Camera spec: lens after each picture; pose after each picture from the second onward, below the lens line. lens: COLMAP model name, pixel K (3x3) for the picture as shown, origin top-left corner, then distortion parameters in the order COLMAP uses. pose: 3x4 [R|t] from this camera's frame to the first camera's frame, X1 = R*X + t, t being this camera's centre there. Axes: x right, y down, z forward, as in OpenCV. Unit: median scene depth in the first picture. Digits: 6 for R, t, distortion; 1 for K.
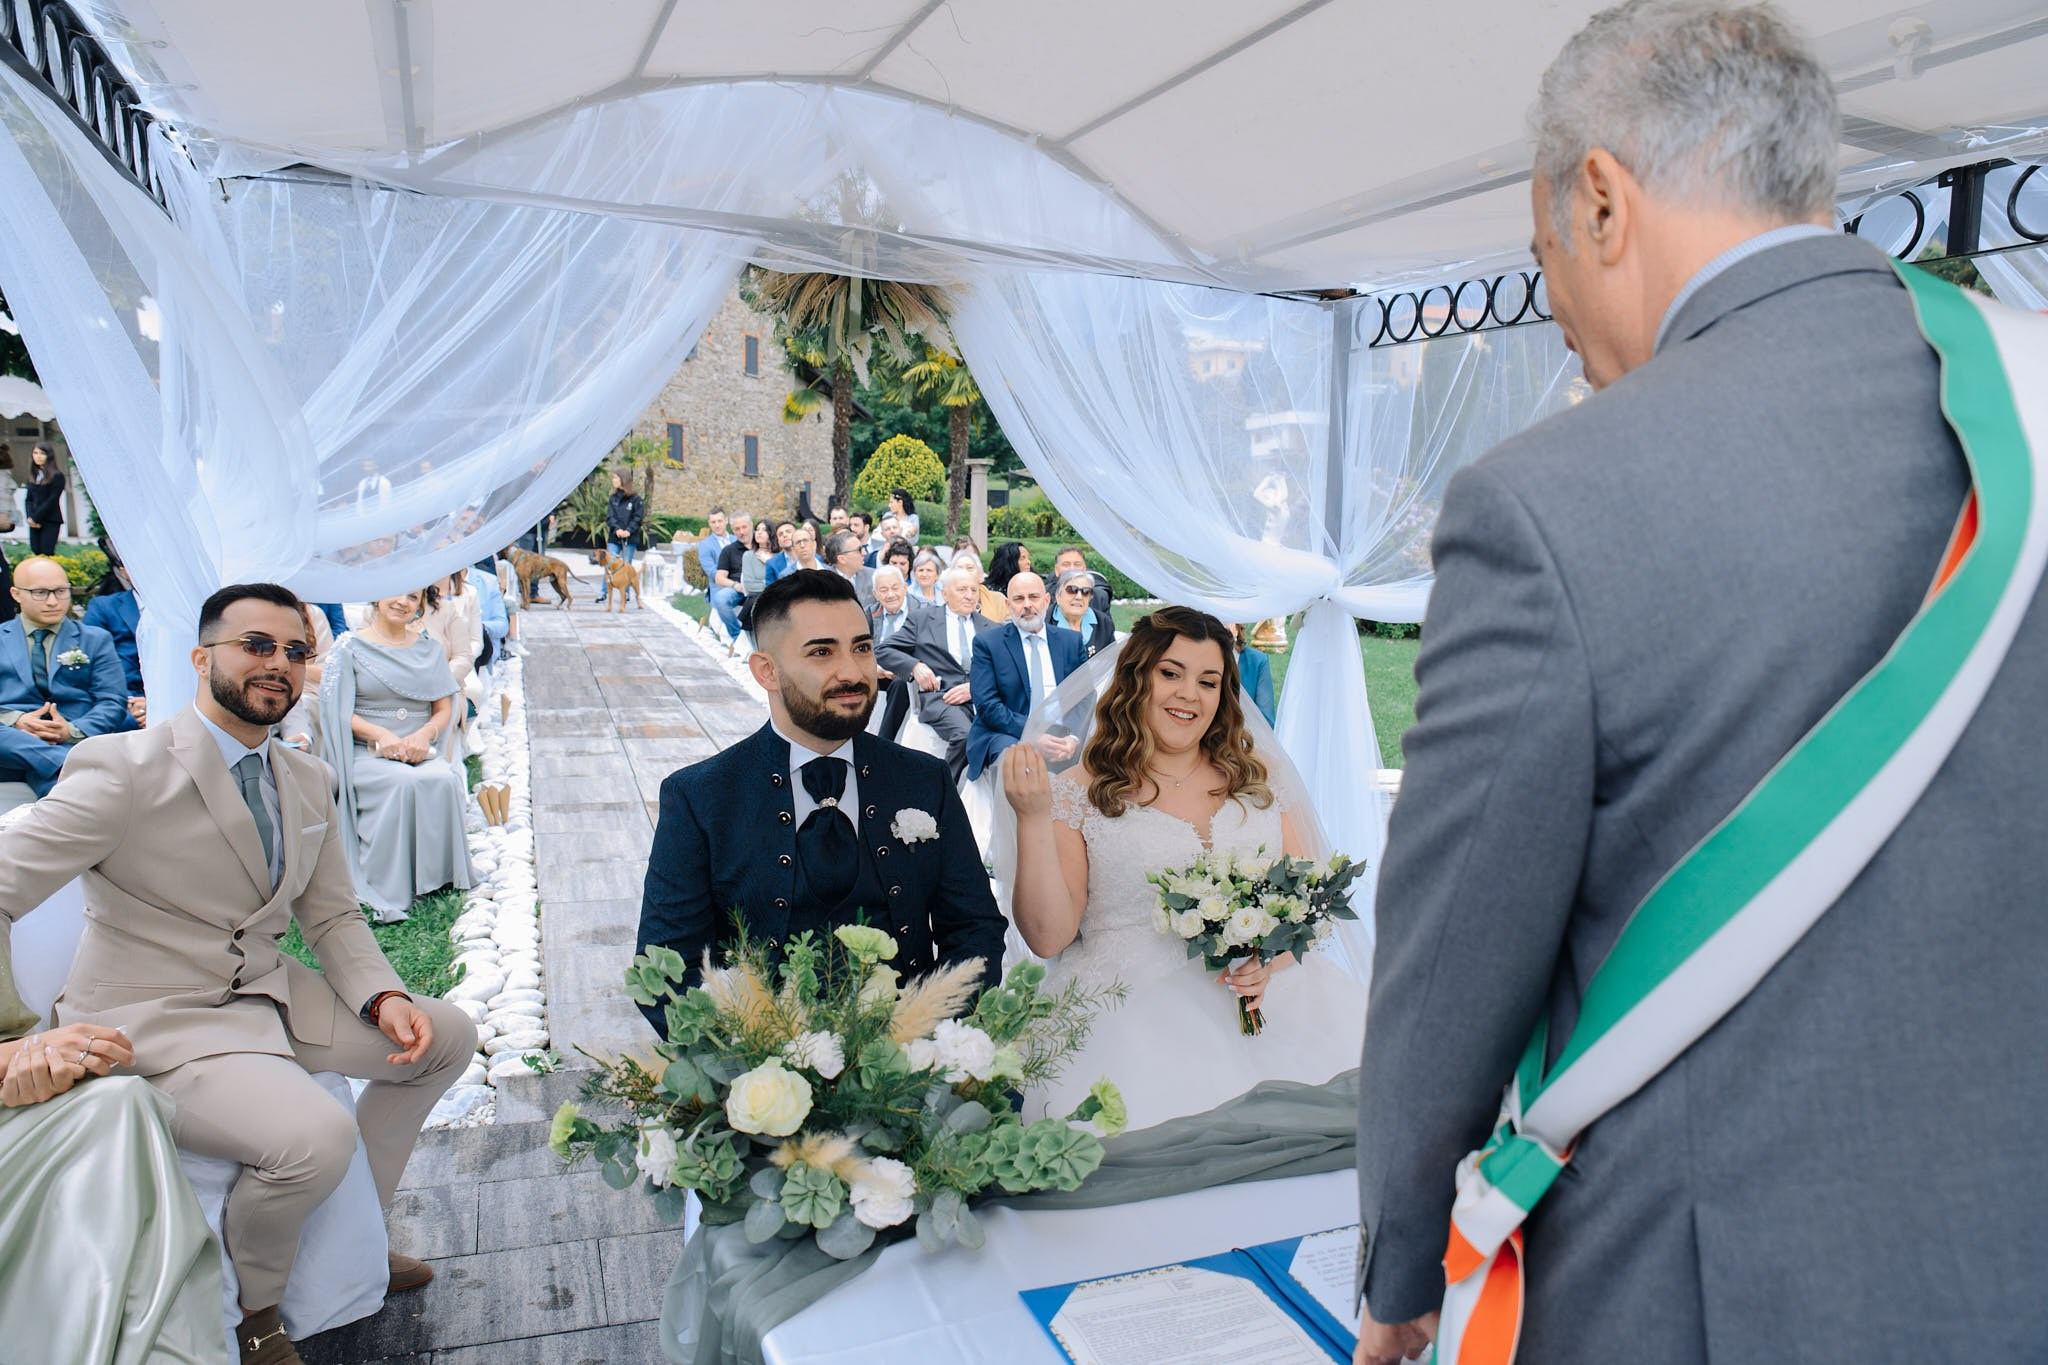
lens RADIAL K [[1376.9, 0, 1024.0], [0, 1376.9, 682.5], [0, 0, 1]] dist [-0.149656, 0.117133]
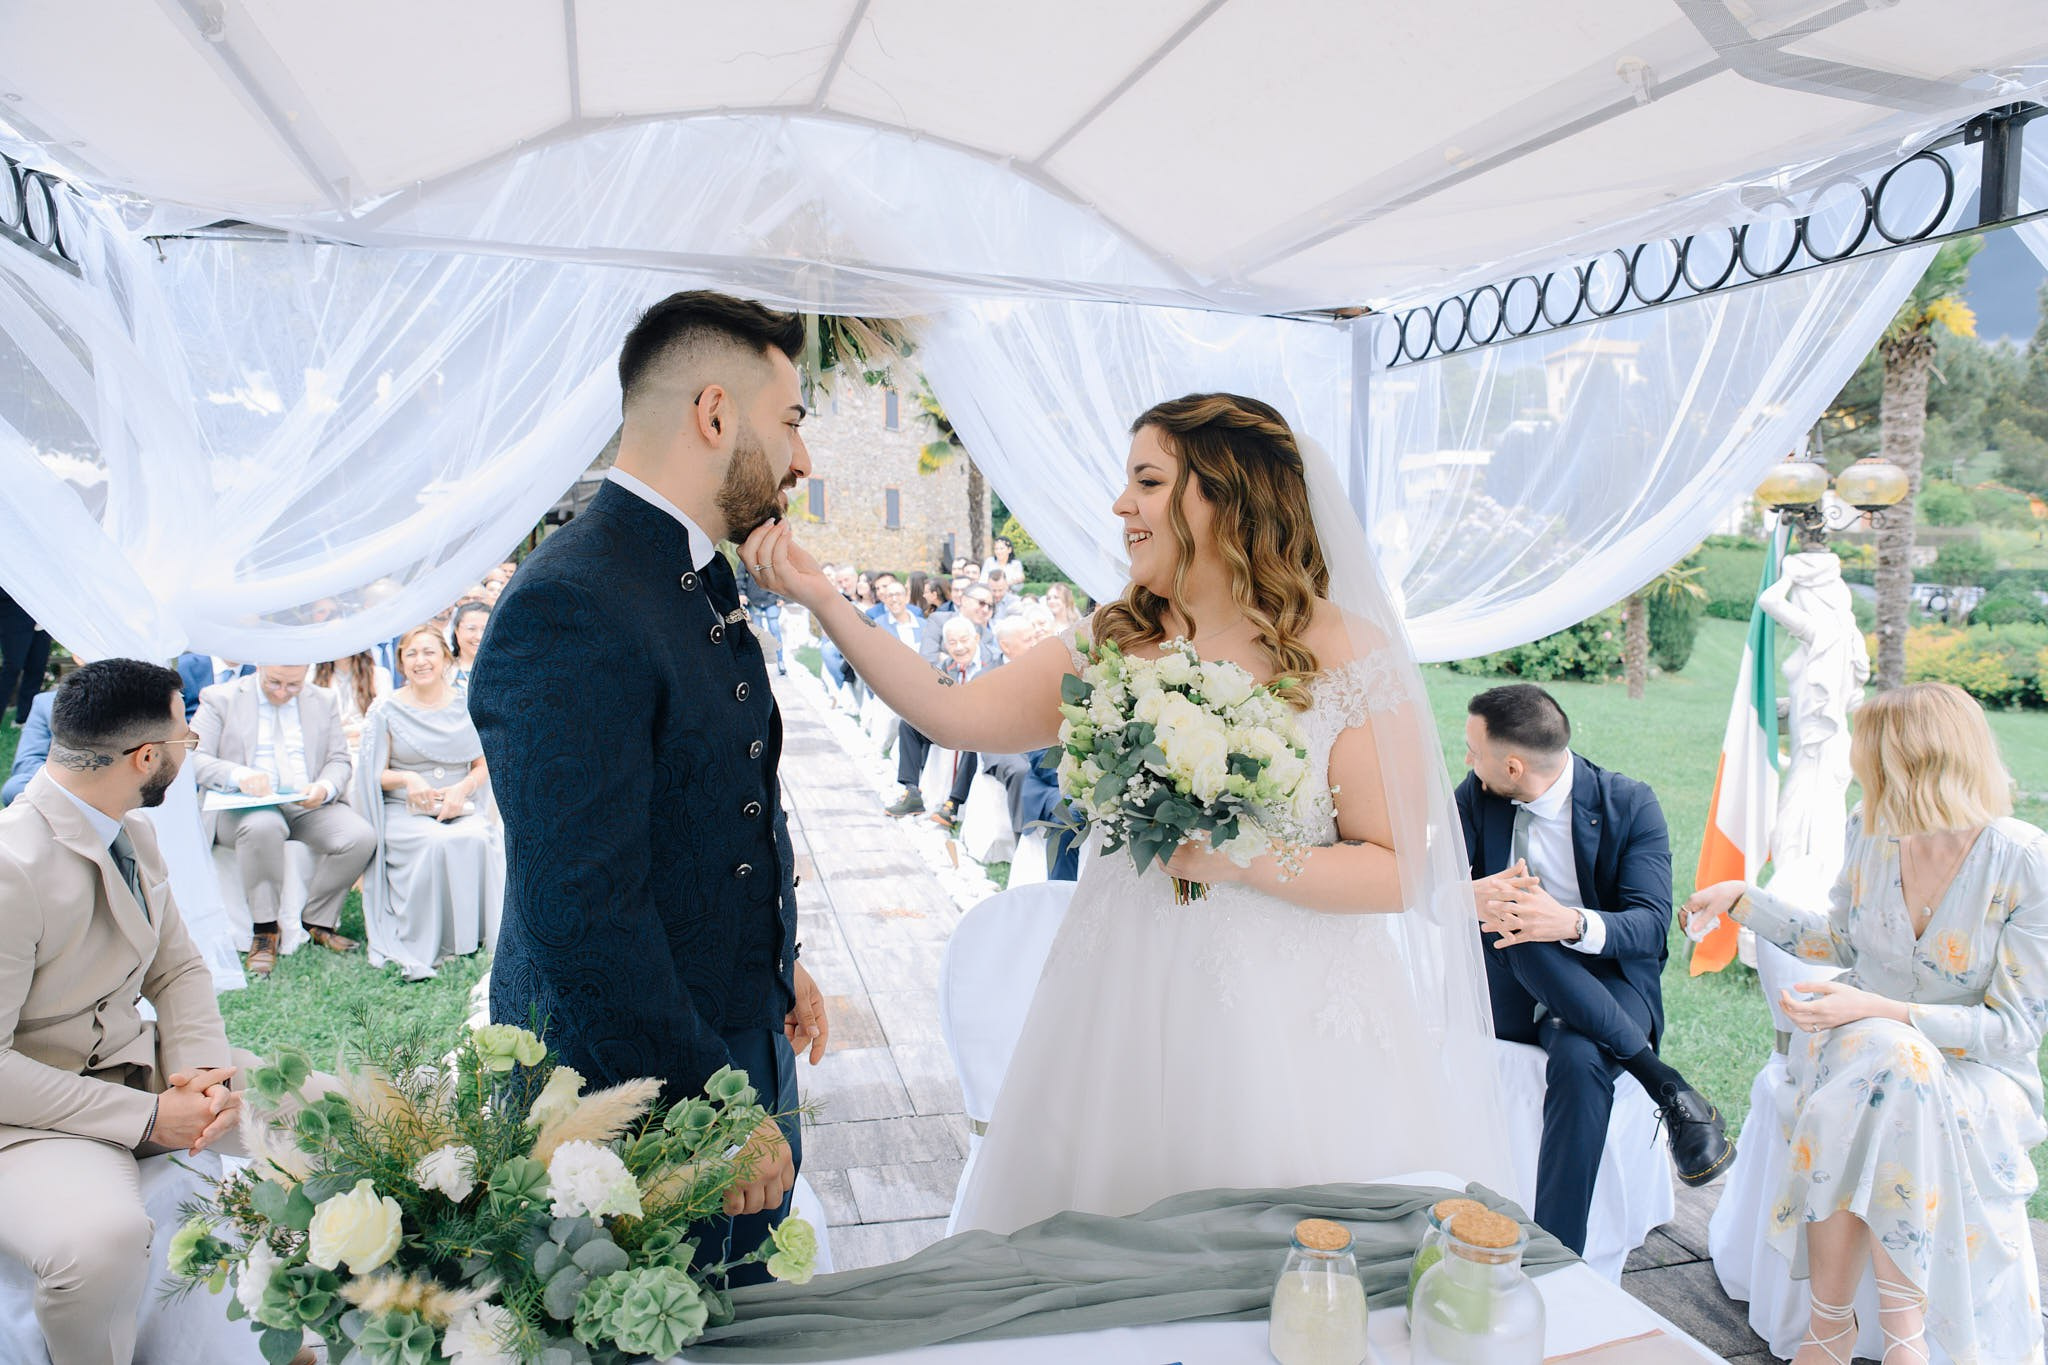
lens RADIAL K [[1371.4, 0, 1042.8], [0, 1371.4, 683.0], [0, 0, 1]] dist [-0.127754, 0.089115]
pose [[0.994739, -0.013931, -0.101495, 0.088606], [0.010440, 0.999338, -0.034848, -0.003241], [0.101913, 0.033605, 0.994226, 0.053713]]
